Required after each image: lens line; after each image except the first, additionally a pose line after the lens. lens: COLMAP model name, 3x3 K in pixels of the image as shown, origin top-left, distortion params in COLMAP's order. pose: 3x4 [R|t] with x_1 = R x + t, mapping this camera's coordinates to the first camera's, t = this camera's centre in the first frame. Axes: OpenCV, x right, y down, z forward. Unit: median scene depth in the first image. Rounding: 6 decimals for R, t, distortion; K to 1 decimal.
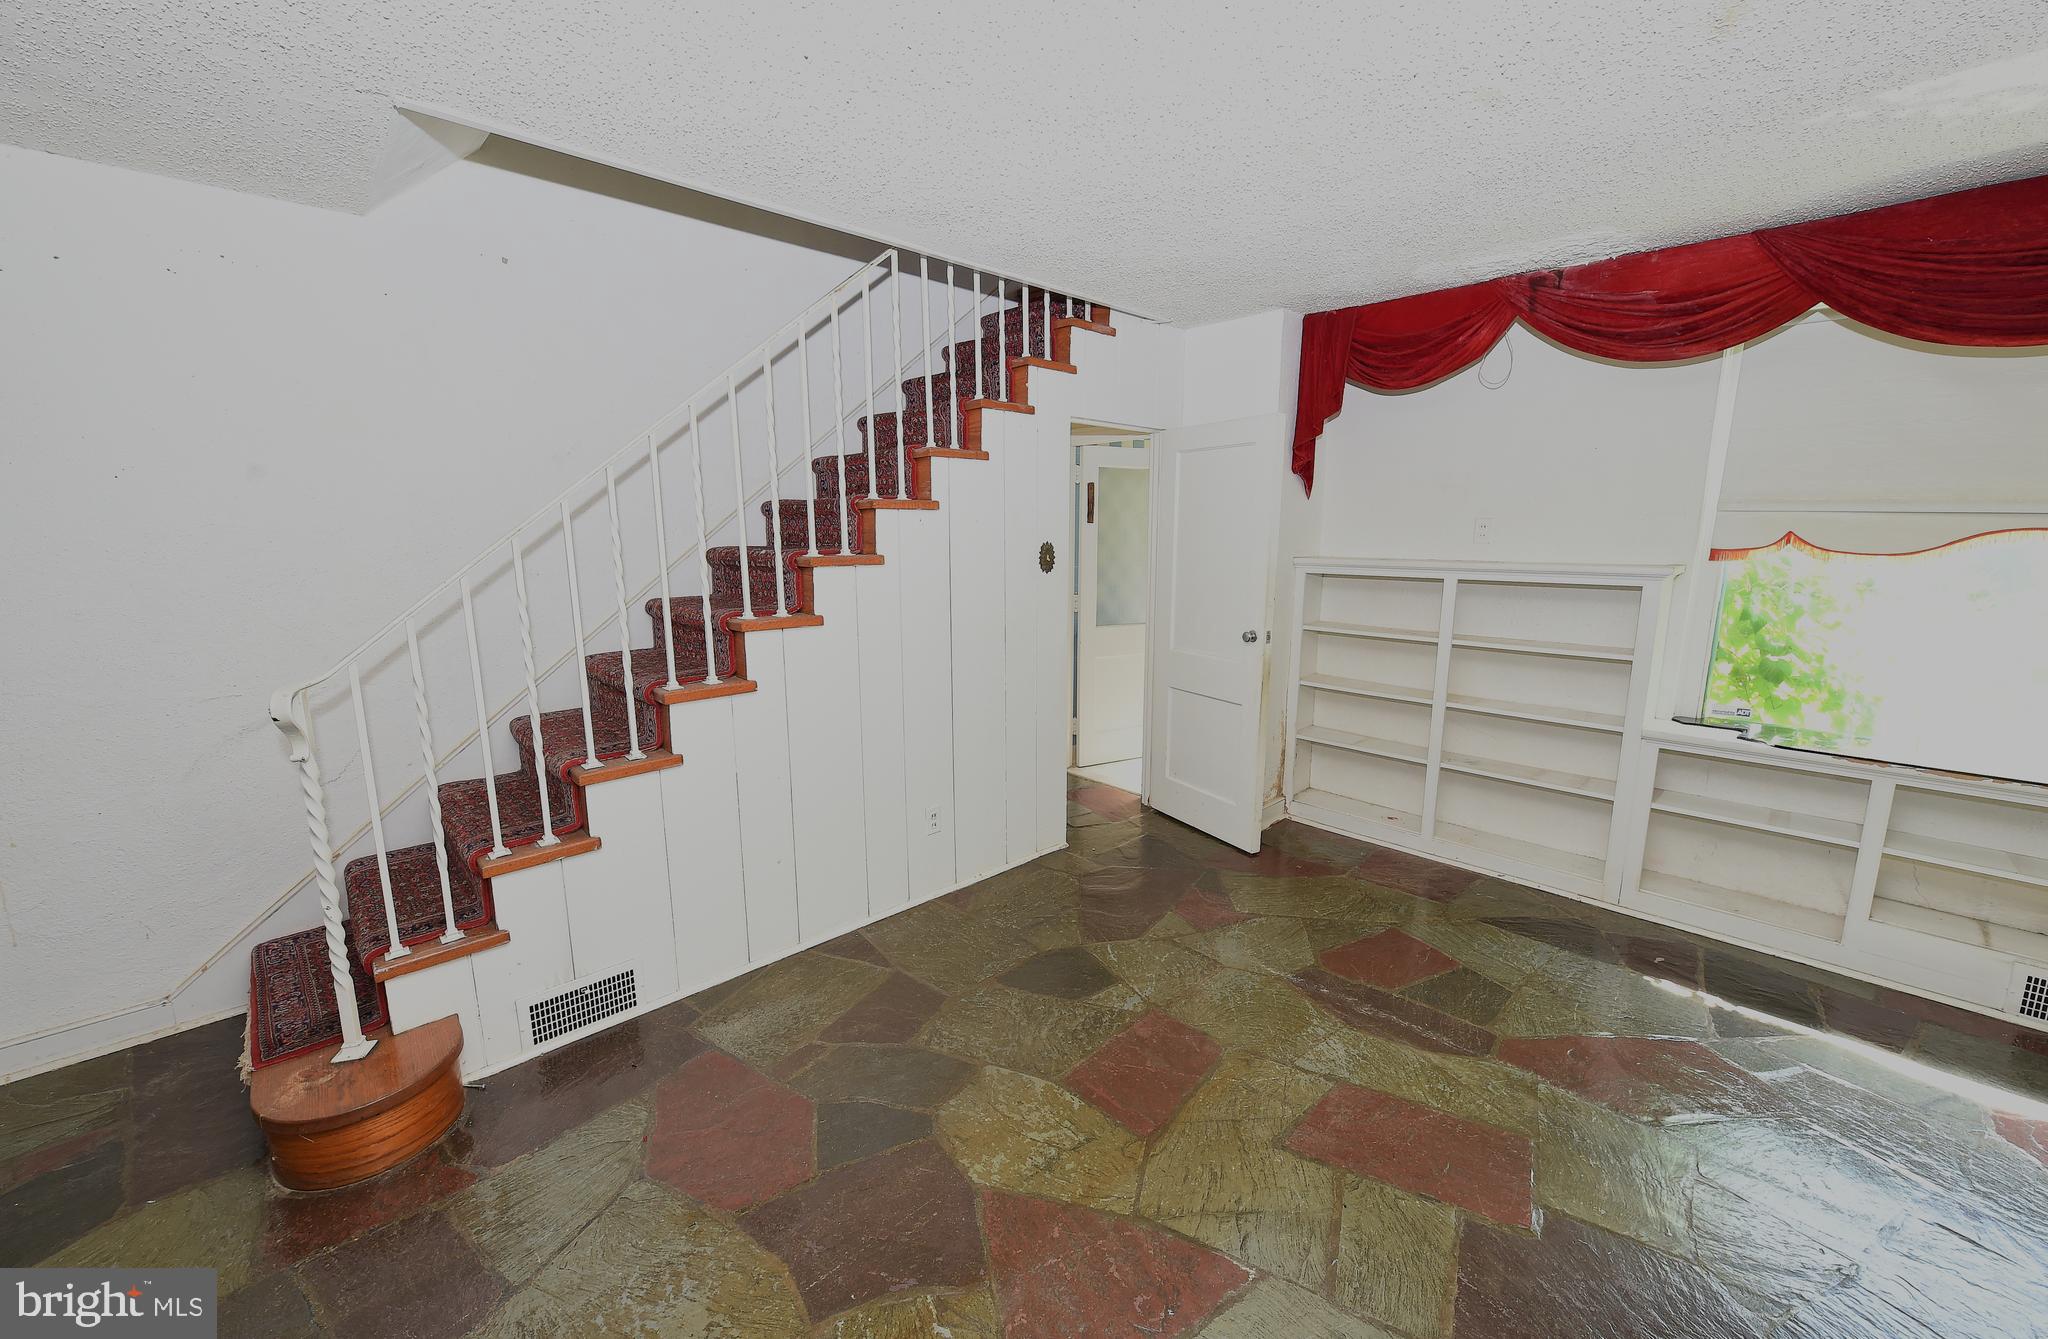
lens RADIAL K [[791.0, 0, 1024.0], [0, 791.0, 669.5], [0, 0, 1]] dist [-0.000488, -0.000416]
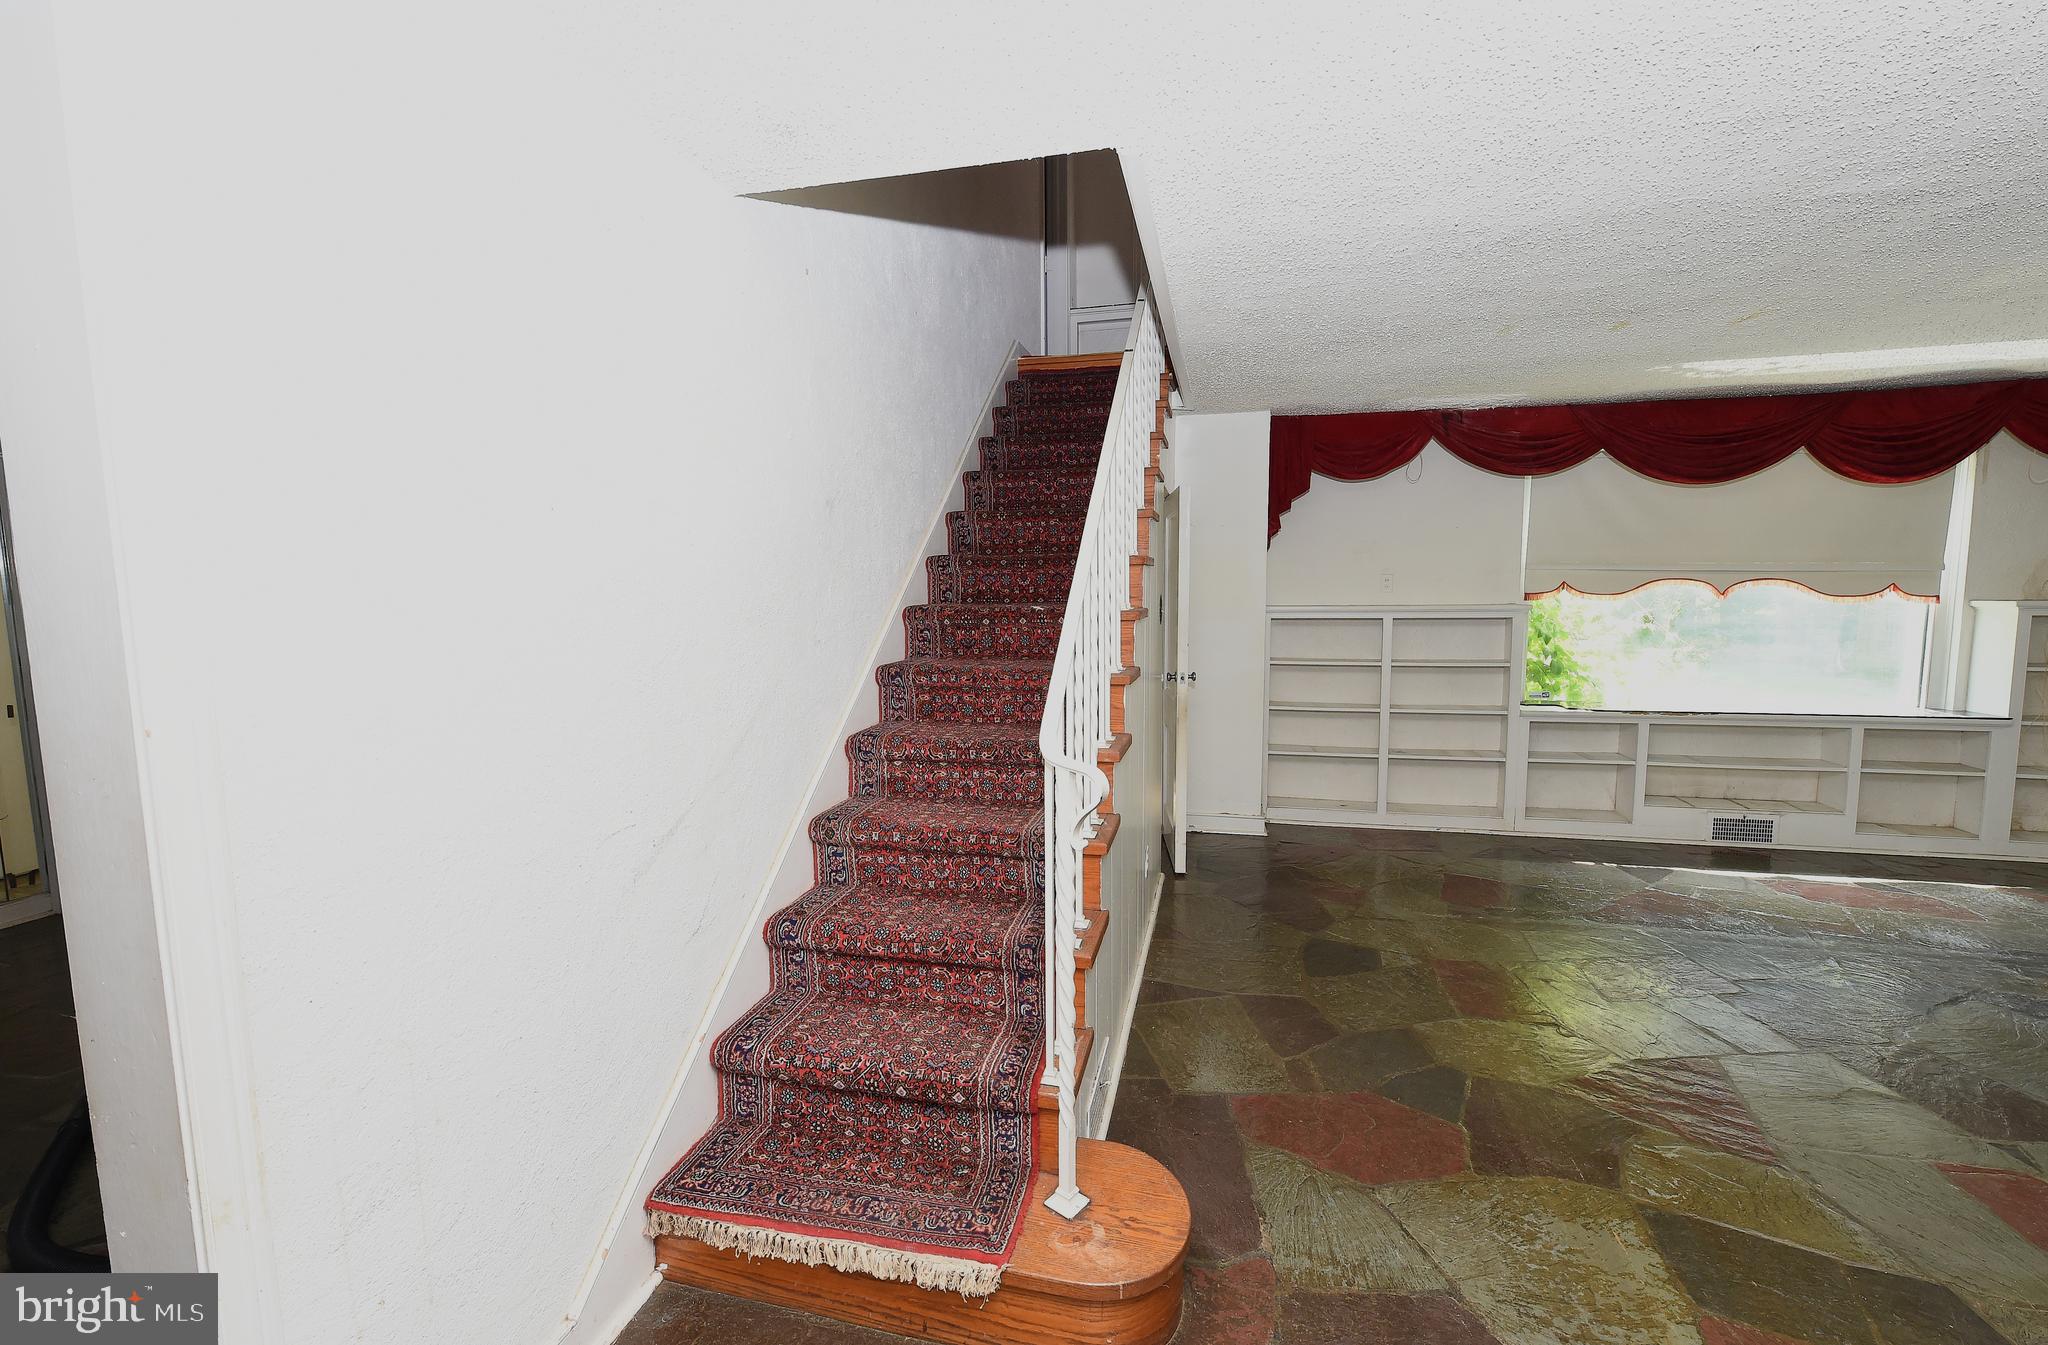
lens RADIAL K [[837.5, 0, 1024.0], [0, 837.5, 672.5], [0, 0, 1]] dist [0.000511, 0.000032]
pose [[0.836702, -0.063970, 0.543909, -0.896763], [0.105349, 0.993407, -0.045223, -0.025015], [-0.537430, 0.095138, 0.837925, 0.154123]]
